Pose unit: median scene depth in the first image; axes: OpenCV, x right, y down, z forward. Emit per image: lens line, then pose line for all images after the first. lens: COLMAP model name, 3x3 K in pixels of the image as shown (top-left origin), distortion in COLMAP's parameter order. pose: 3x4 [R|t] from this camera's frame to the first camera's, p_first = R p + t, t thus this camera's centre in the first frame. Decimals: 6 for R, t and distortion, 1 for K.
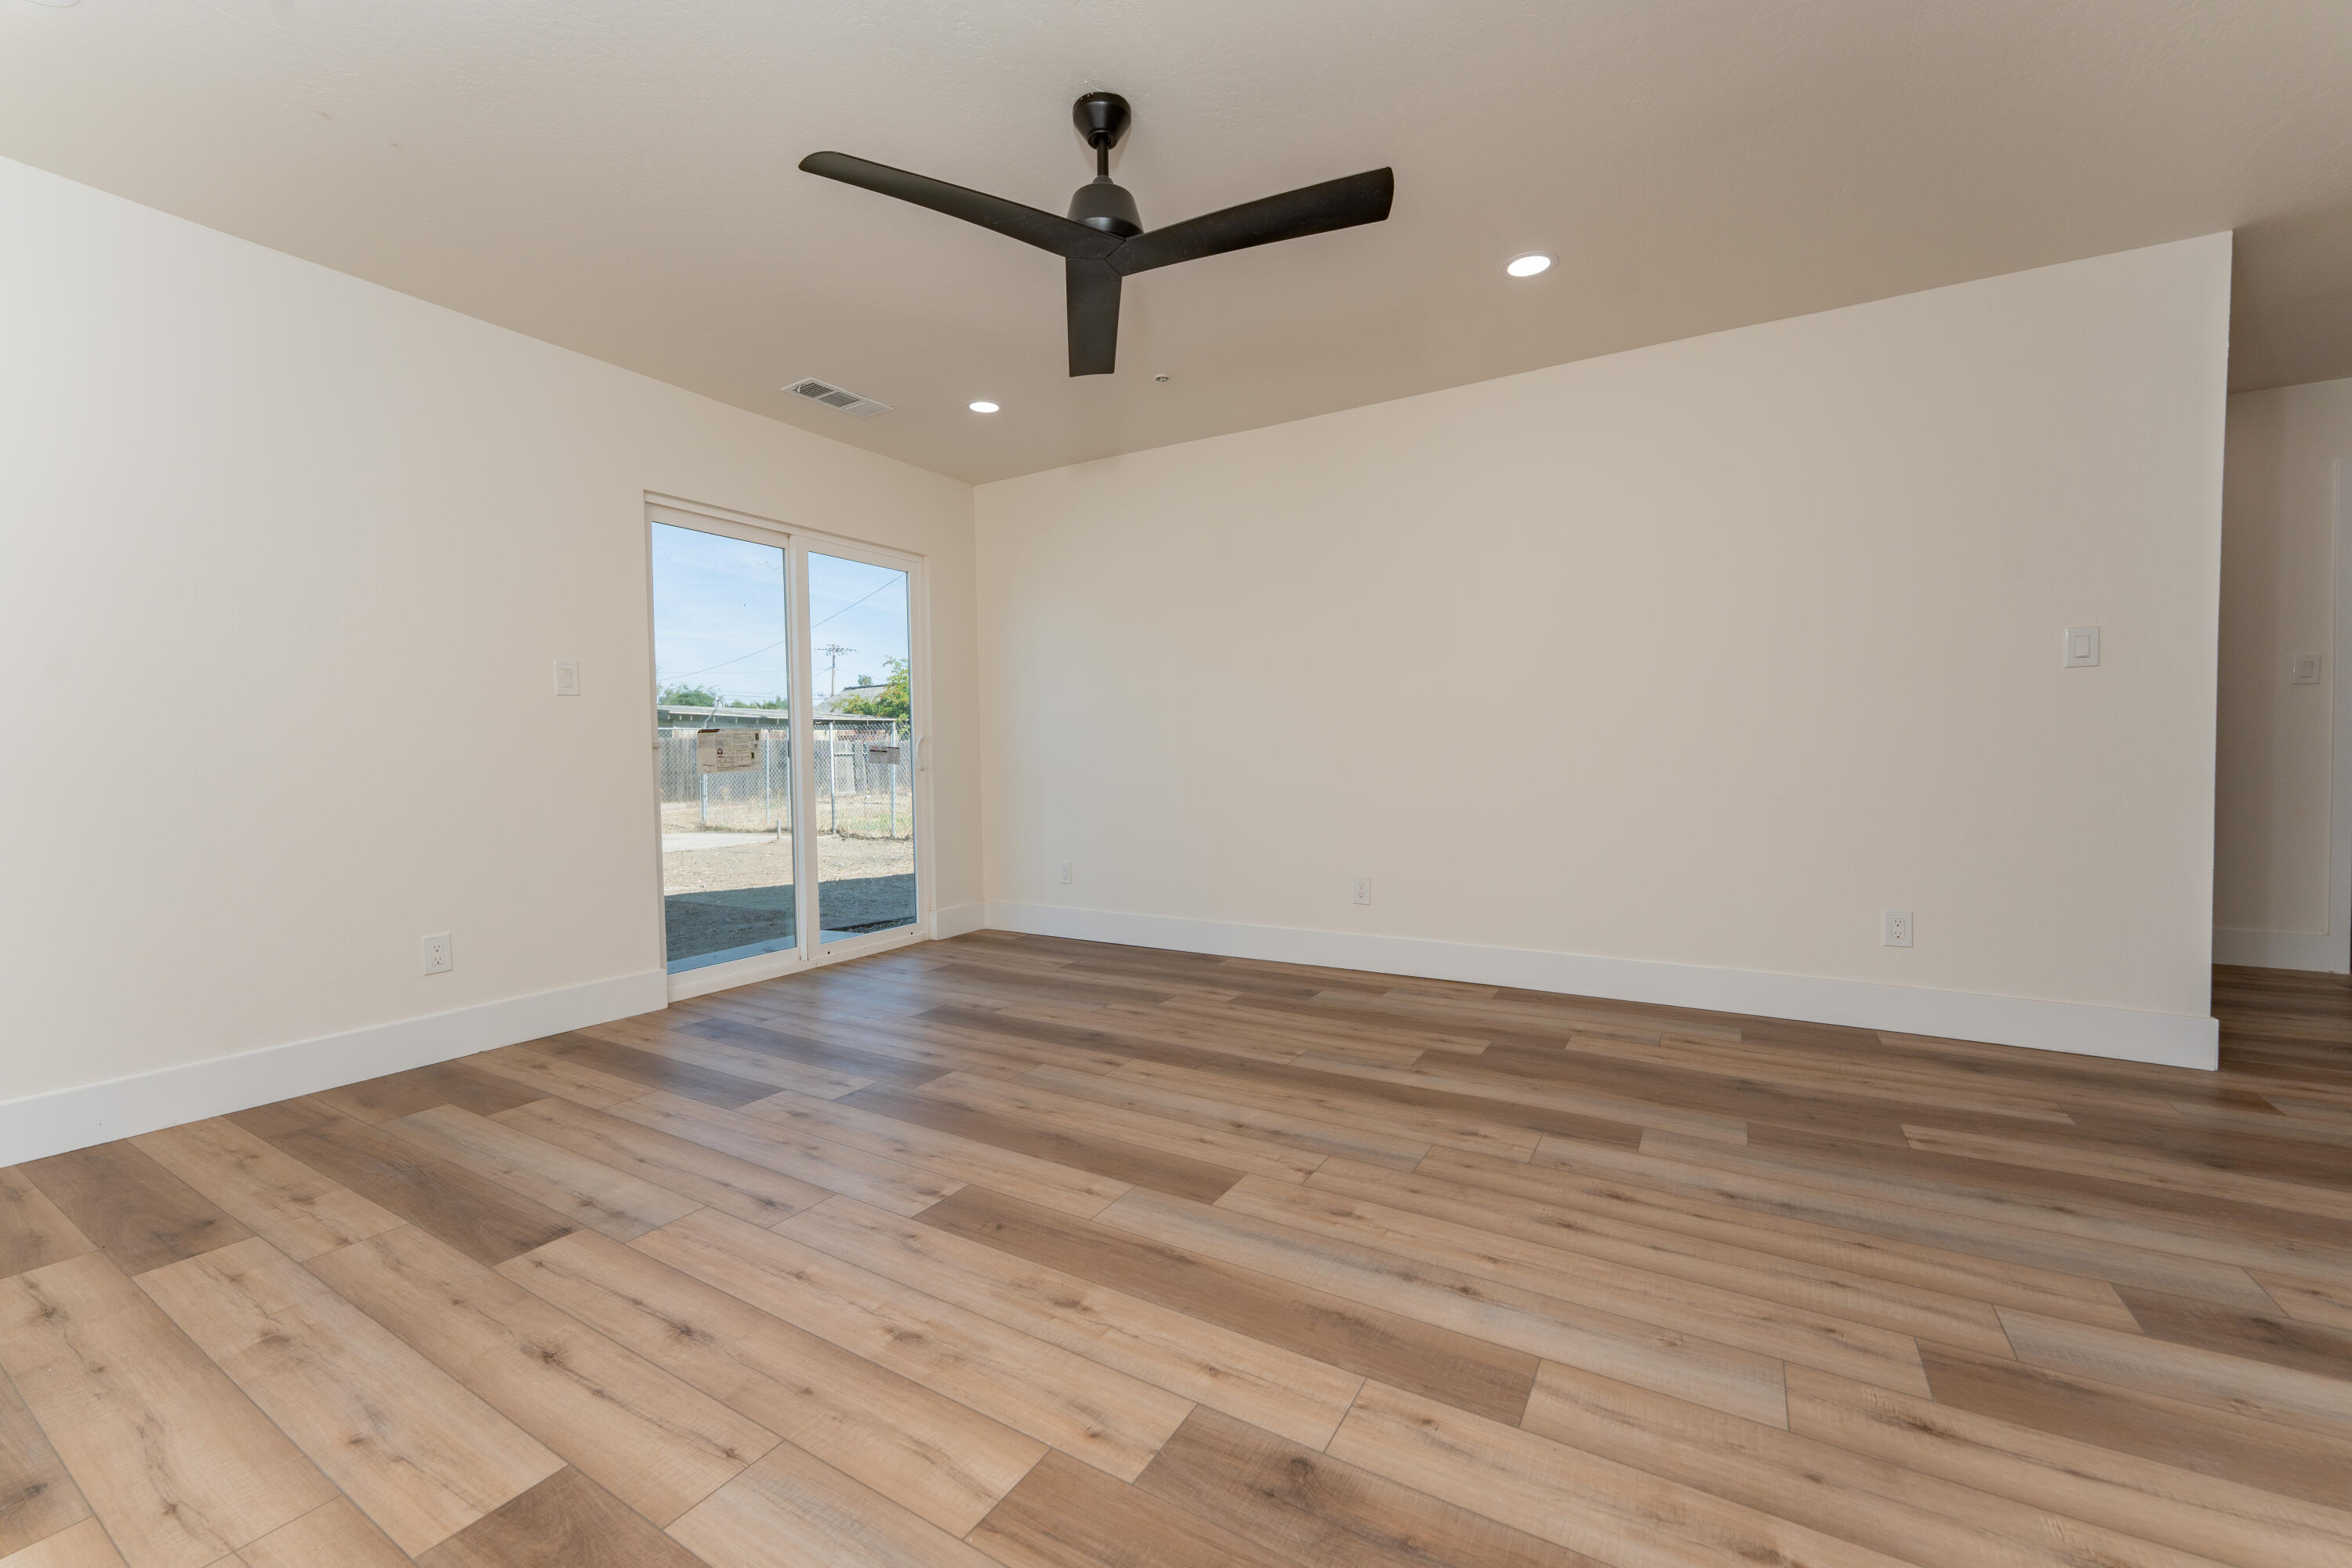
lens RADIAL K [[938.2, 0, 1174.8], [0, 938.2, 776.9], [0, 0, 1]] dist [-0.000696, -0.000288]
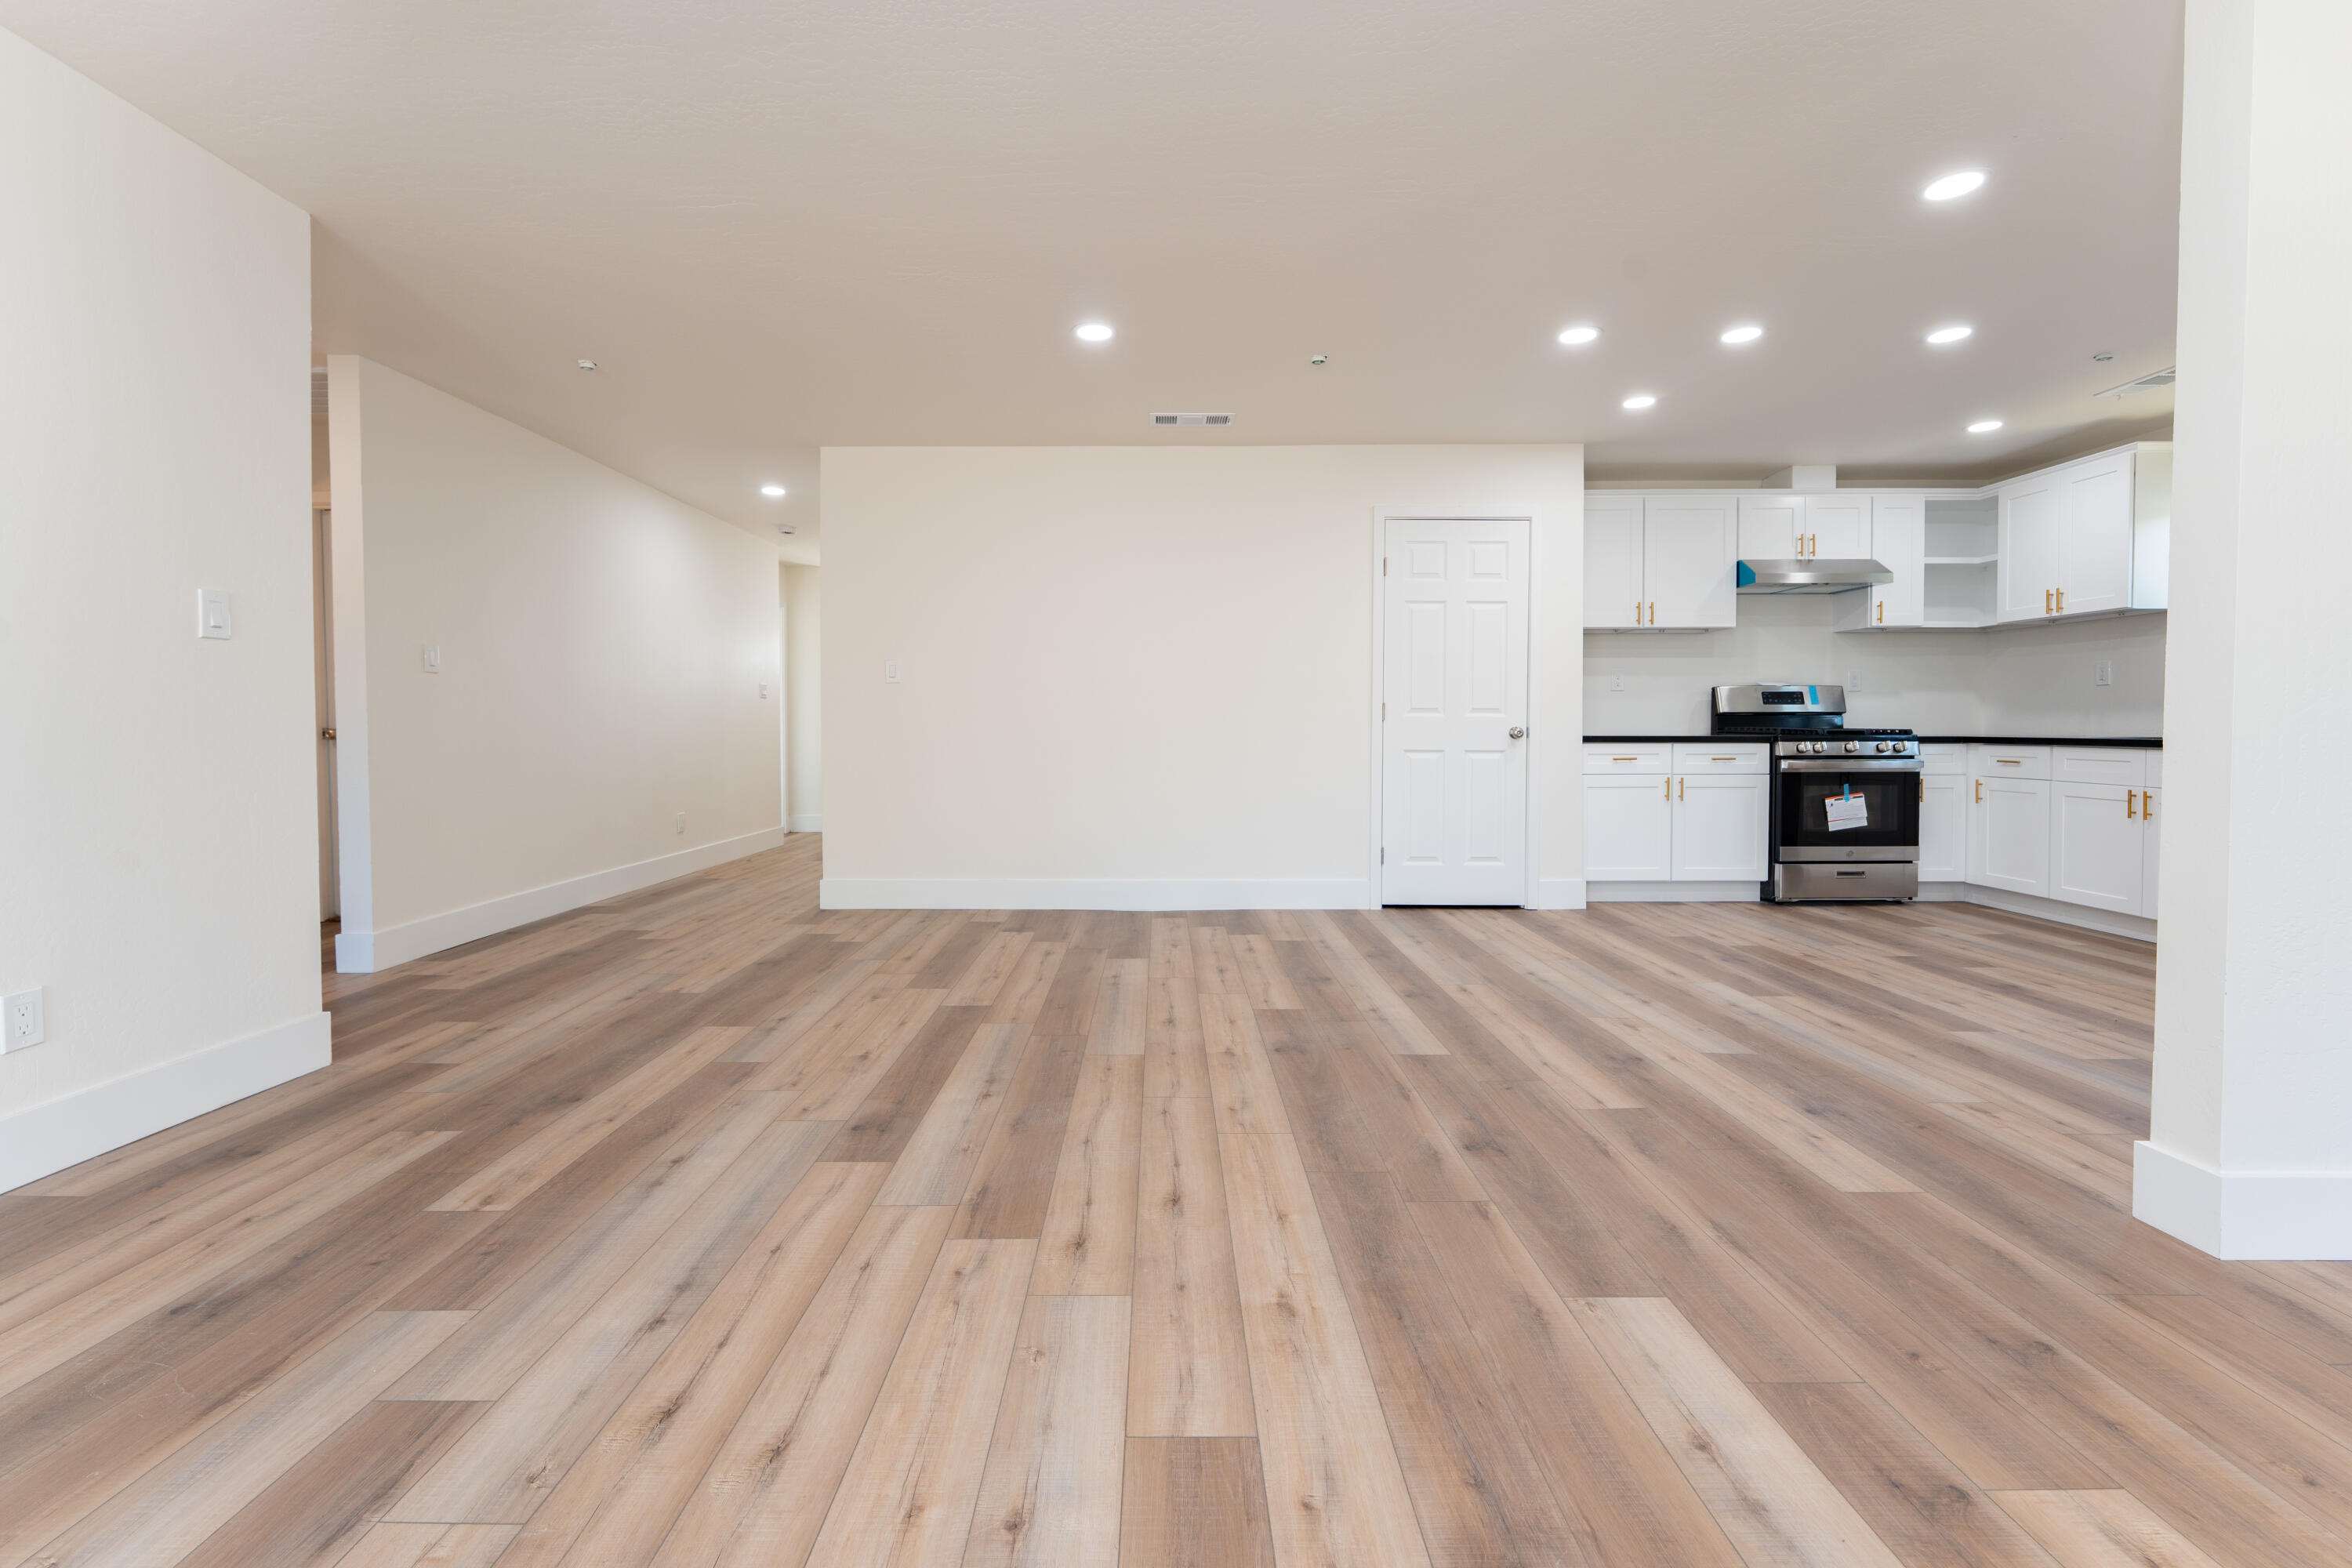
lens RADIAL K [[973.3, 0, 1158.4], [0, 973.3, 746.3], [0, 0, 1]] dist [-0.002606, -0.000112]
pose [[-0.506911, -0.004260, 0.861988, -0.253506], [0.032212, 0.999196, 0.023882, -0.020226], [-0.861396, 0.039873, -0.506366, 0.915998]]
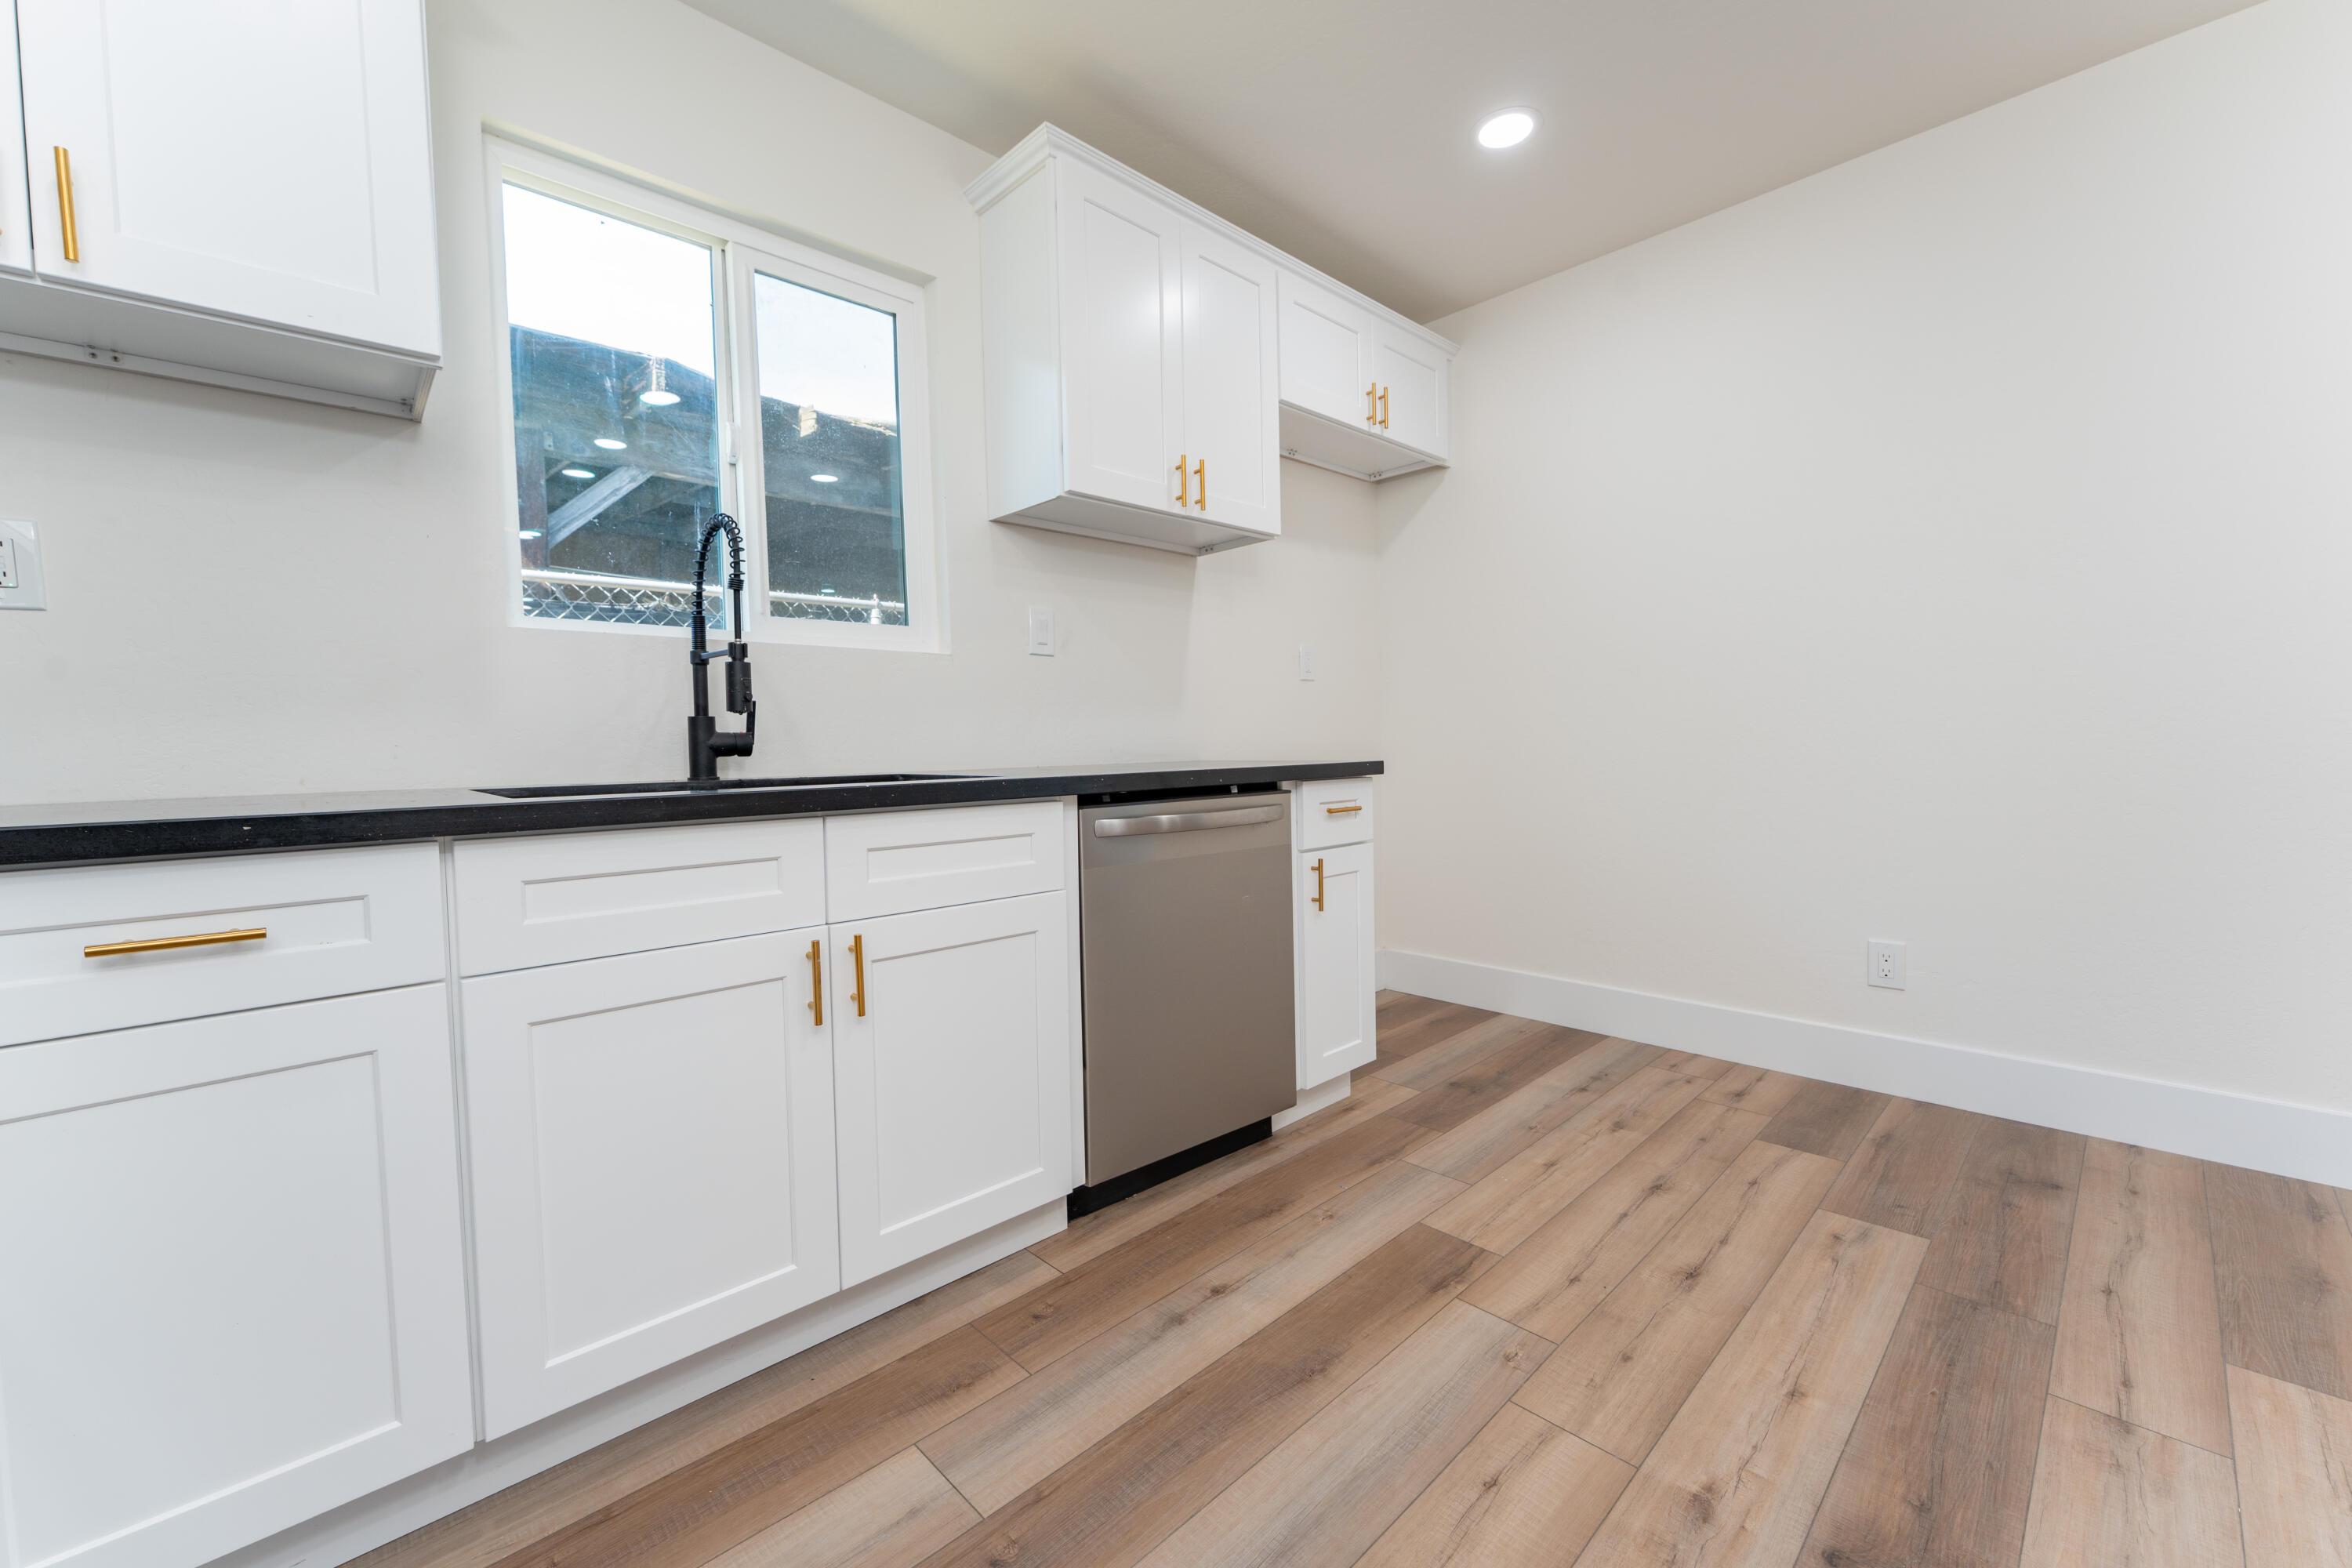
lens RADIAL K [[938.2, 0, 1174.8], [0, 938.2, 776.9], [0, 0, 1]] dist [-0.000696, -0.000288]
pose [[-0.266703, 0.057506, -0.962062, 0.940682], [-0.003924, 0.998145, 0.060750, 0.025107], [0.963771, 0.019977, -0.265982, -1.290871]]
